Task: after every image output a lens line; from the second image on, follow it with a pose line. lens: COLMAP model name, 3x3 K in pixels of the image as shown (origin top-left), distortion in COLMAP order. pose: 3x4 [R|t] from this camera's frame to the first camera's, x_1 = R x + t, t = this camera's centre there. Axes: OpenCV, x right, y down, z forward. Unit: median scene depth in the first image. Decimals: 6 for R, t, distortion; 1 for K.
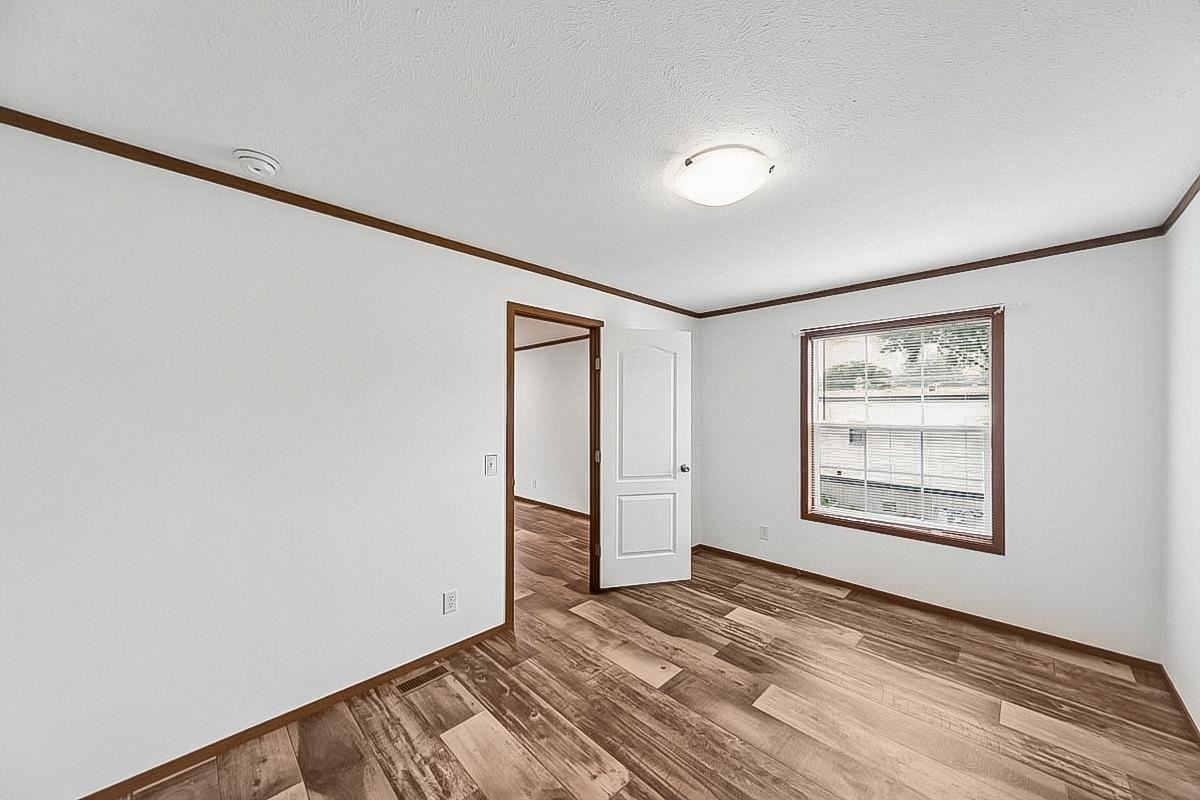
lens RADIAL K [[411.4, 0, 611.2], [0, 411.4, 401.3], [0, 0, 1]] dist [0.006811, -0.000126]
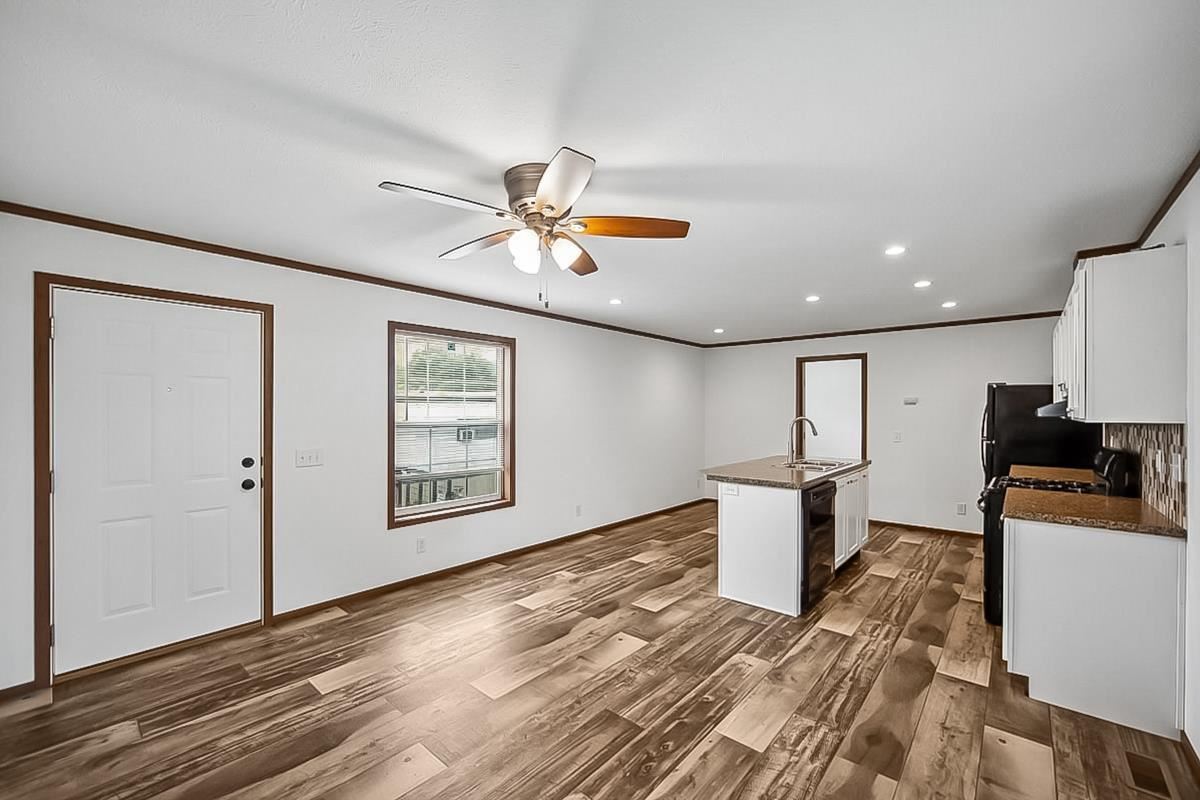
lens RADIAL K [[496.4, 0, 586.0], [0, 496.4, 417.4], [0, 0, 1]] dist [-0.010678, 0.000899]
pose [[-0.050690, -0.011699, 0.998646, -1.166236], [-0.025372, 0.999624, 0.010423, 0.032158], [-0.998392, -0.024809, -0.050967, 1.141458]]
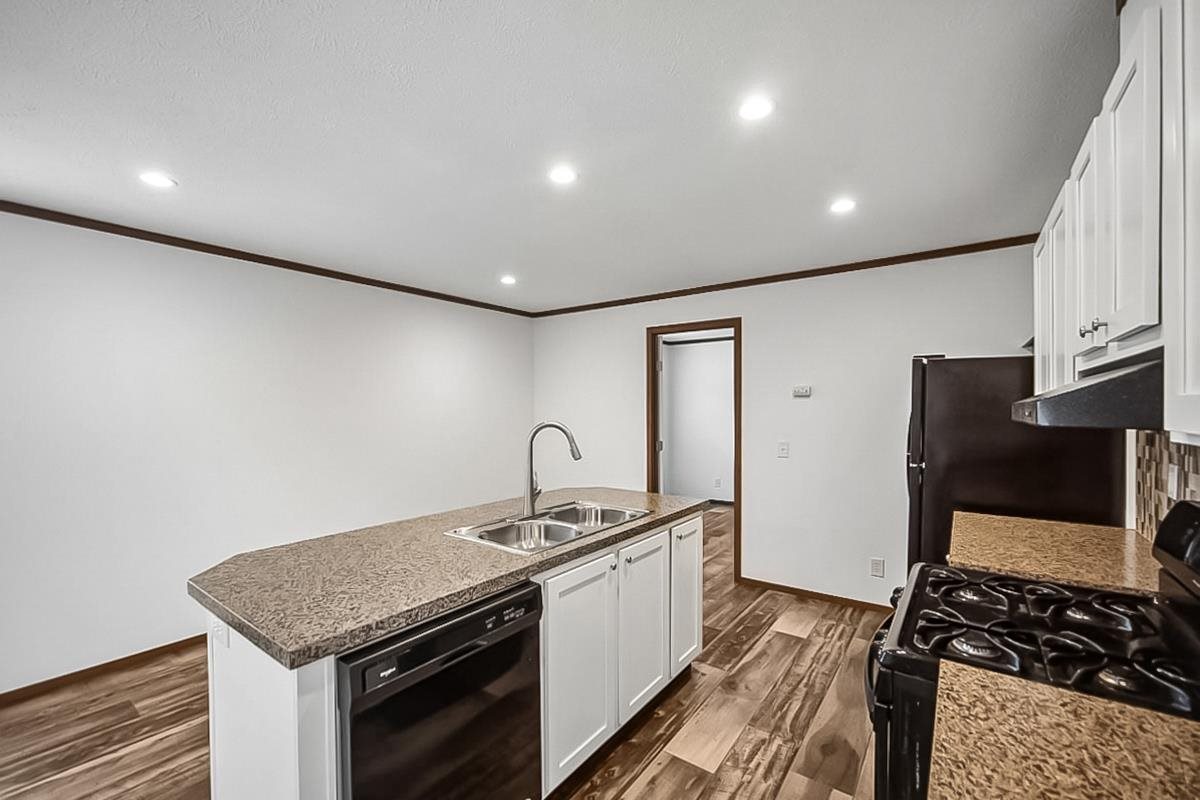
lens RADIAL K [[496.4, 0, 591.9], [0, 496.4, 399.5], [0, 0, 1]] dist [-0.010678, 0.000899]
pose [[-0.130036, 0.020472, 0.991298, -1.114248], [-0.021132, 0.999502, -0.023413, 0.030913], [-0.991284, -0.023993, -0.129539, 1.091939]]
